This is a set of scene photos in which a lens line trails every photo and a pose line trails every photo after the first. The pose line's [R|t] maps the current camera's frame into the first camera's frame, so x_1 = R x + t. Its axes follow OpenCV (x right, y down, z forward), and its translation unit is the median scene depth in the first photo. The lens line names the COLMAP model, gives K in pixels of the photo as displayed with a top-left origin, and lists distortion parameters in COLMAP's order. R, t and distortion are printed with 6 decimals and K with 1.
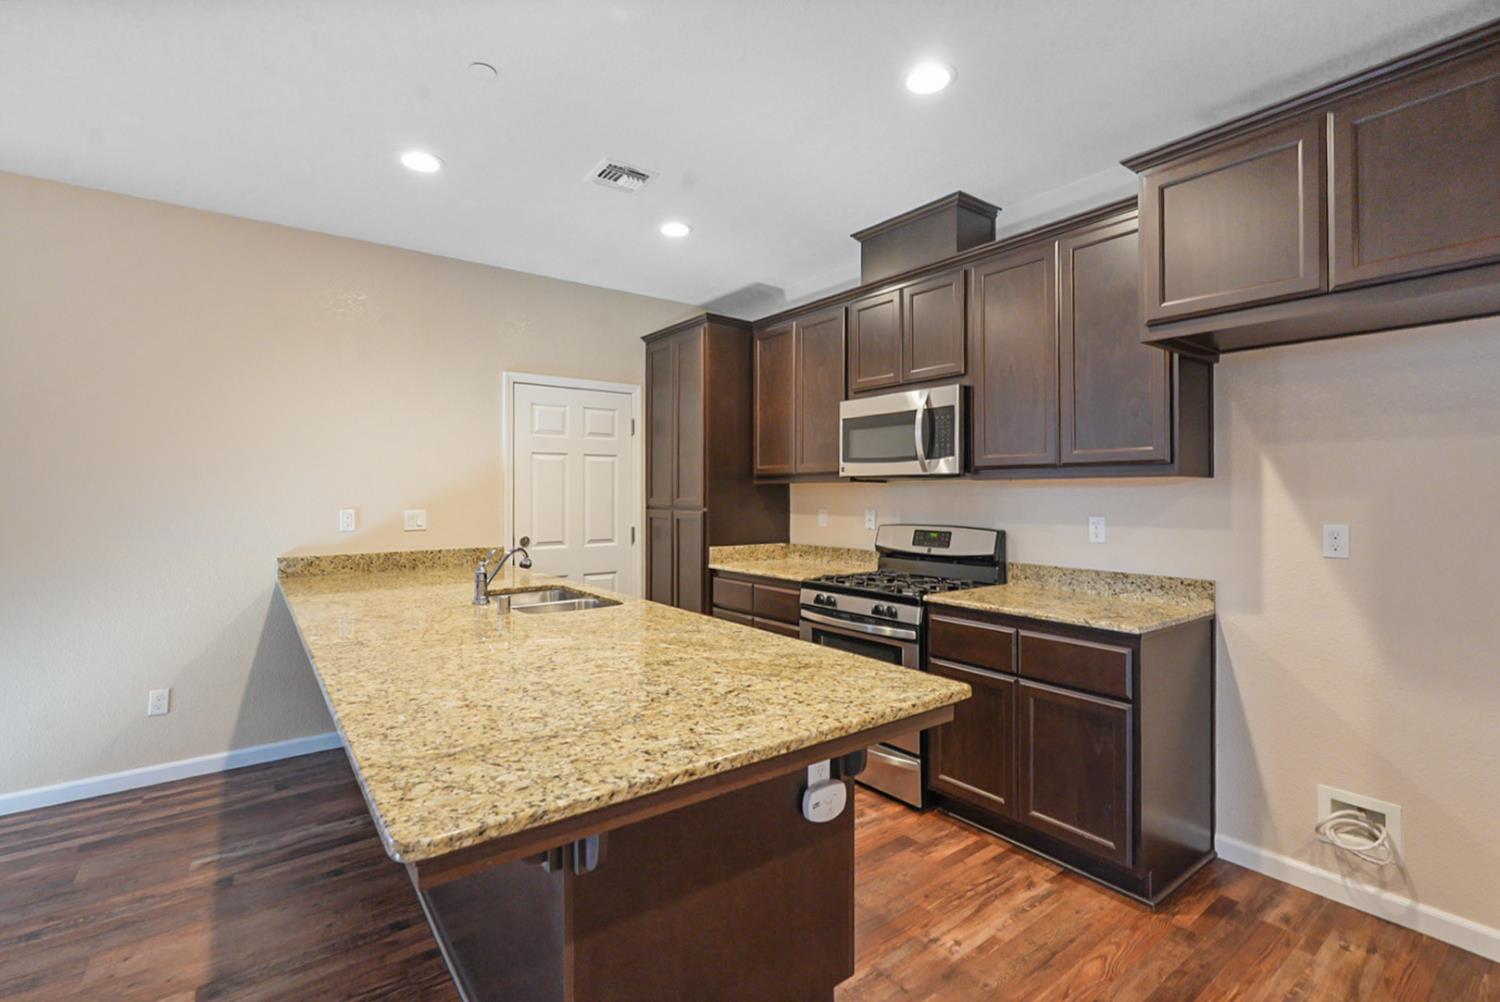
lens RADIAL K [[668.1, 0, 747.7], [0, 668.1, 495.4], [0, 0, 1]] dist [-0.002921, 0.000782]
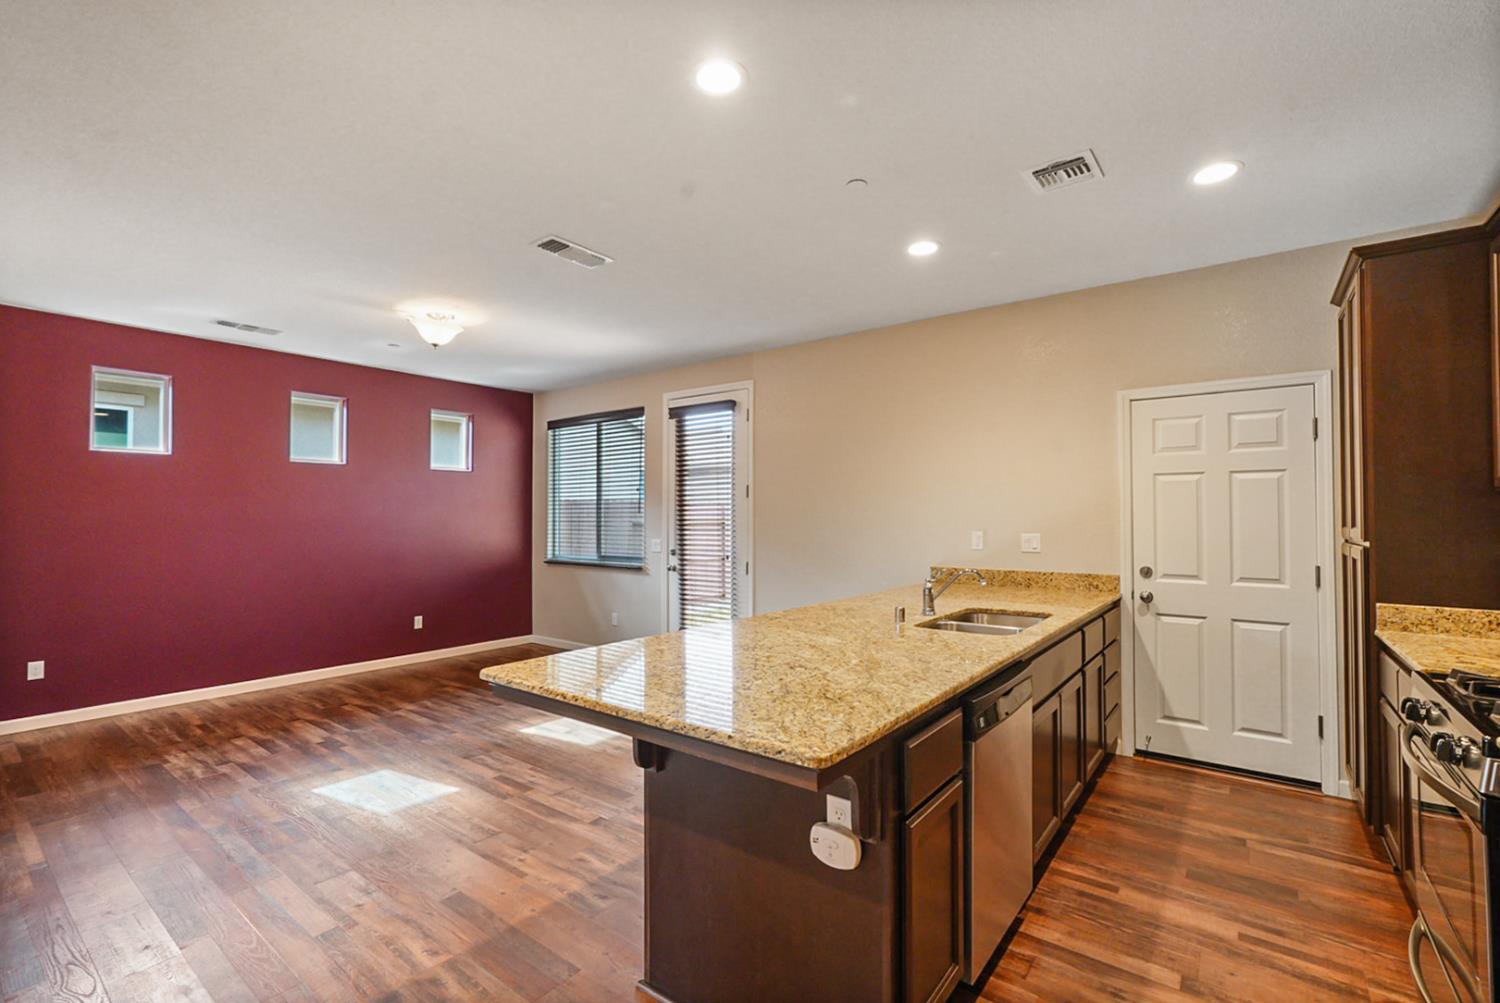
lens RADIAL K [[668.1, 0, 757.5], [0, 668.1, 509.4], [0, 0, 1]] dist [-0.002921, 0.000782]
pose [[0.266825, -0.011056, -0.963682, 0.585952], [-0.002599, 0.999922, -0.012191, -0.005387], [0.963742, 0.005757, 0.266775, 0.370912]]
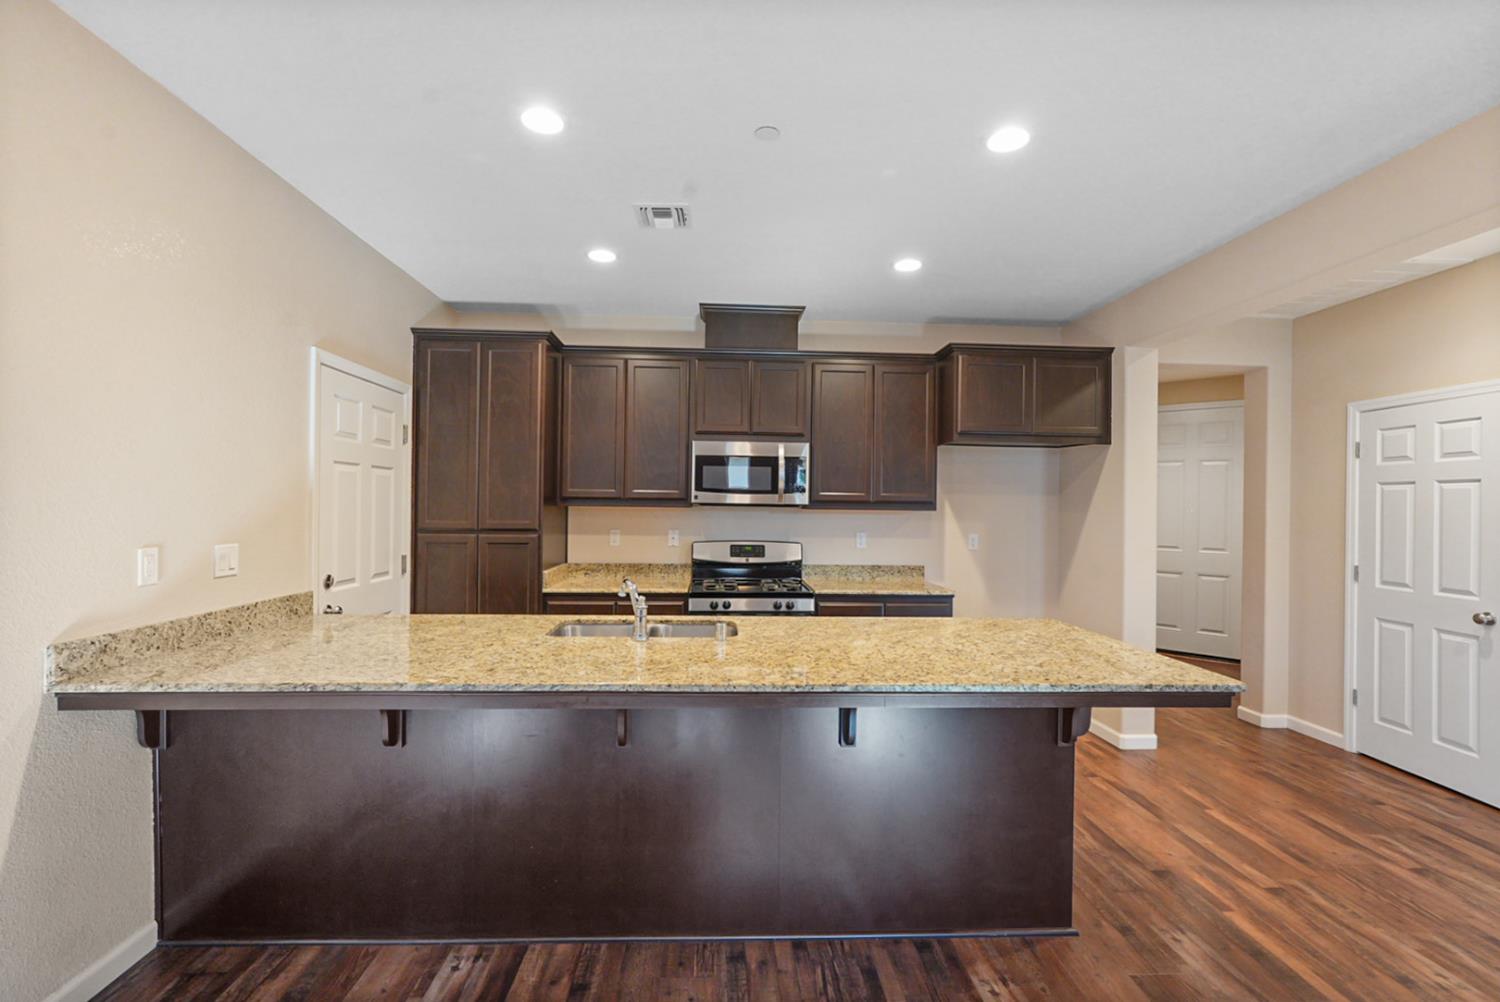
lens RADIAL K [[668.1, 0, 747.9], [0, 668.1, 507.5], [0, 0, 1]] dist [-0.002921, 0.000782]
pose [[0.562339, 0.007626, 0.826872, -0.998780], [-0.010264, 0.999945, -0.002242, -0.022440], [-0.826843, -0.007226, 0.562386, 0.312813]]
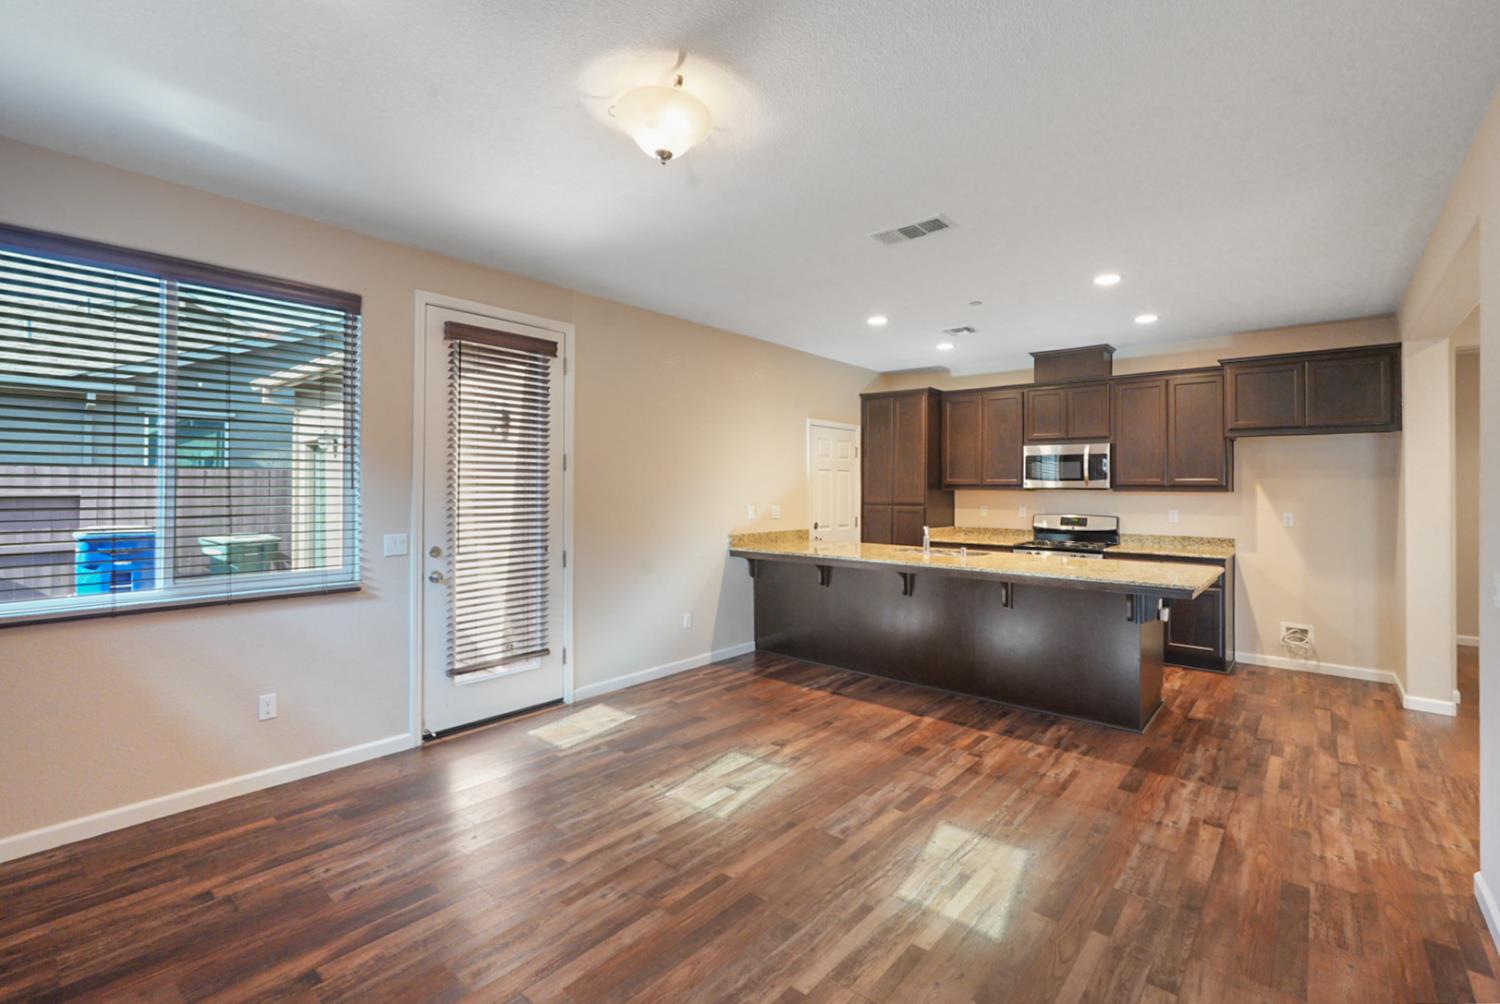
lens RADIAL K [[668.1, 0, 750.1], [0, 668.1, 484.2], [0, 0, 1]] dist [-0.002921, 0.000782]
pose [[0.976672, 0.008098, 0.214582, -1.210782], [-0.006211, 0.999936, -0.009467, -0.019579], [-0.214645, 0.007914, 0.976660, -0.740881]]
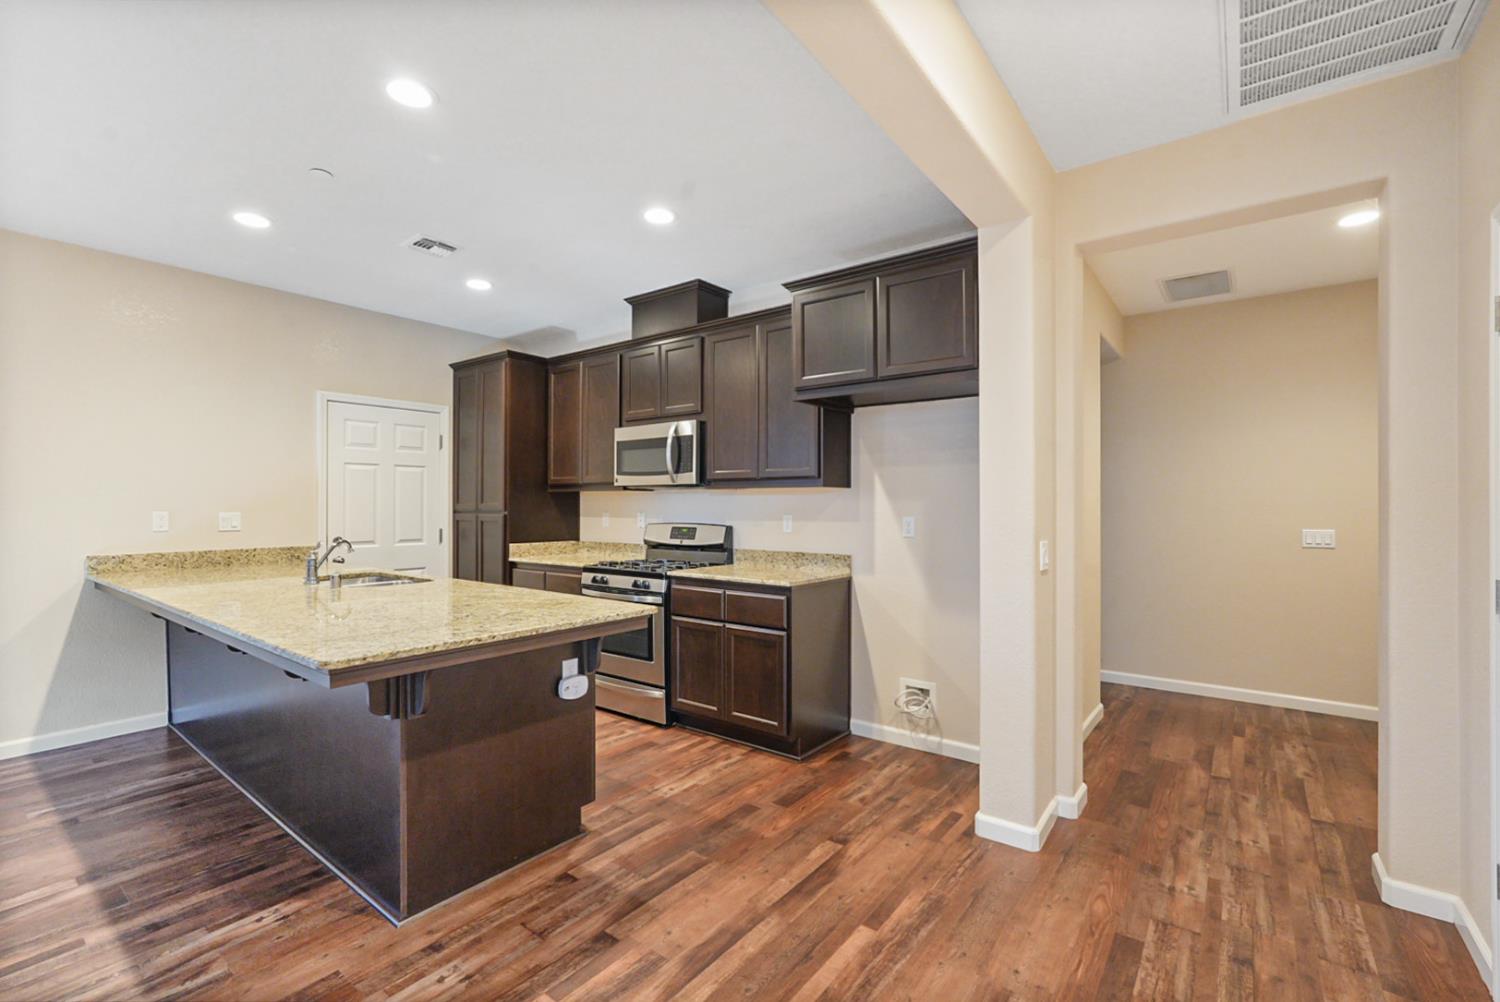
lens RADIAL K [[668.1, 0, 740.9], [0, 668.1, 500.6], [0, 0, 1]] dist [-0.002921, 0.000782]
pose [[0.966550, 0.002624, 0.256466, 0.053246], [-0.000545, 0.999966, -0.008176, 0.013917], [-0.256479, 0.007763, 0.966519, -0.379765]]
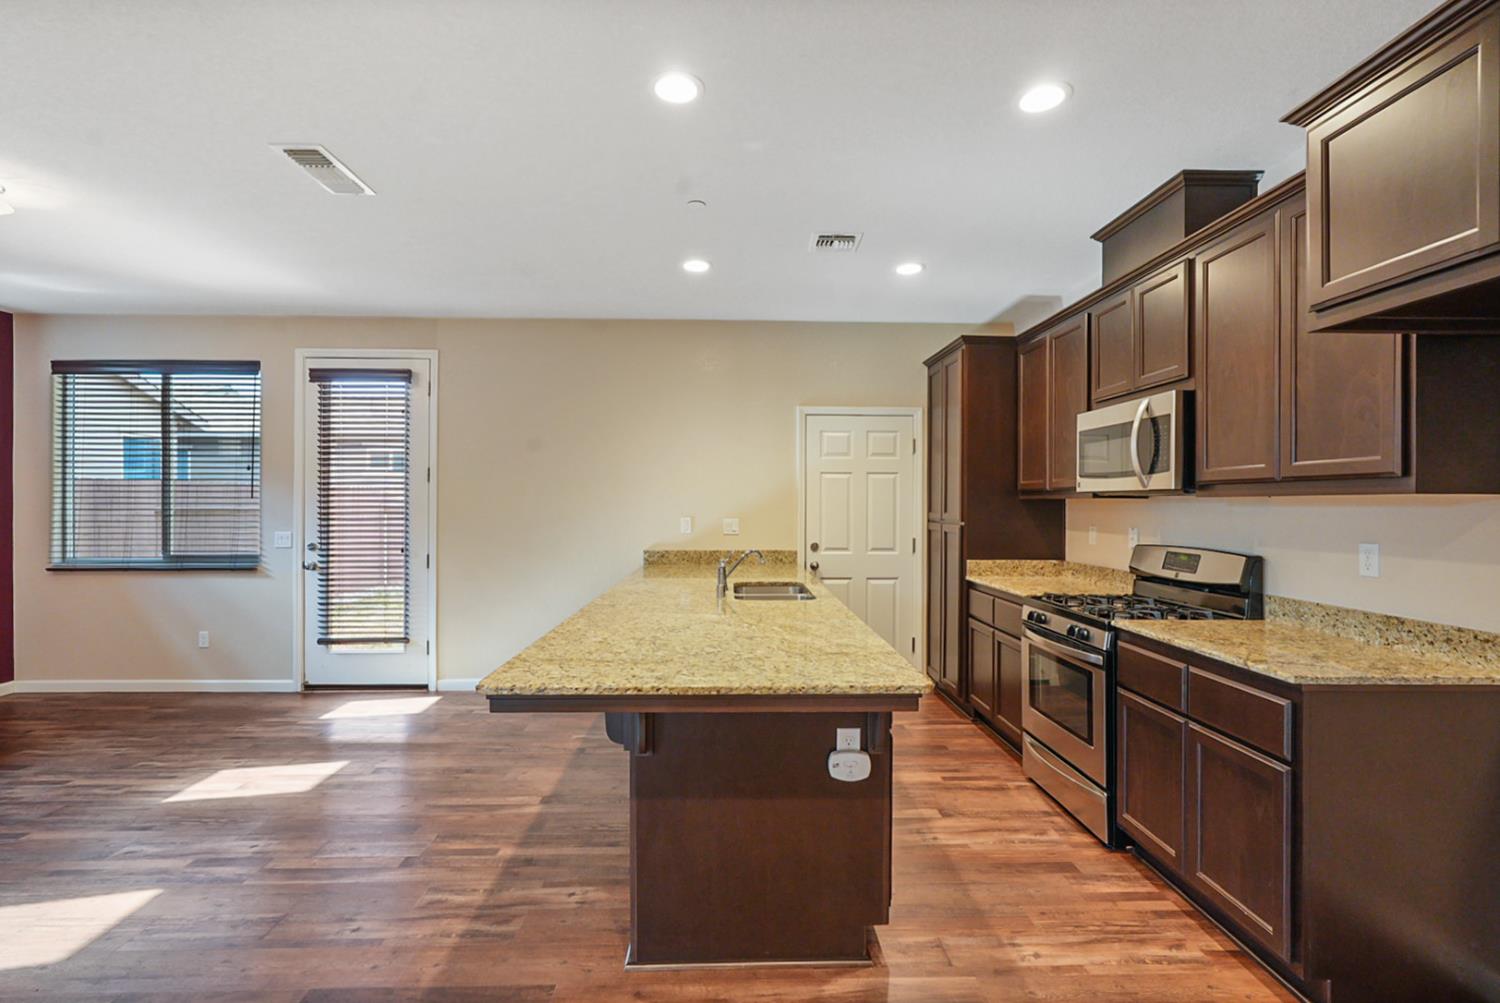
lens RADIAL K [[668.1, 0, 748.8], [0, 668.1, 506.8], [0, 0, 1]] dist [-0.002921, 0.000782]
pose [[0.813568, 0.006498, -0.581434, 0.390101], [-0.004478, 0.999978, 0.004910, -0.011620], [0.581453, -0.001391, 0.813579, -0.058484]]
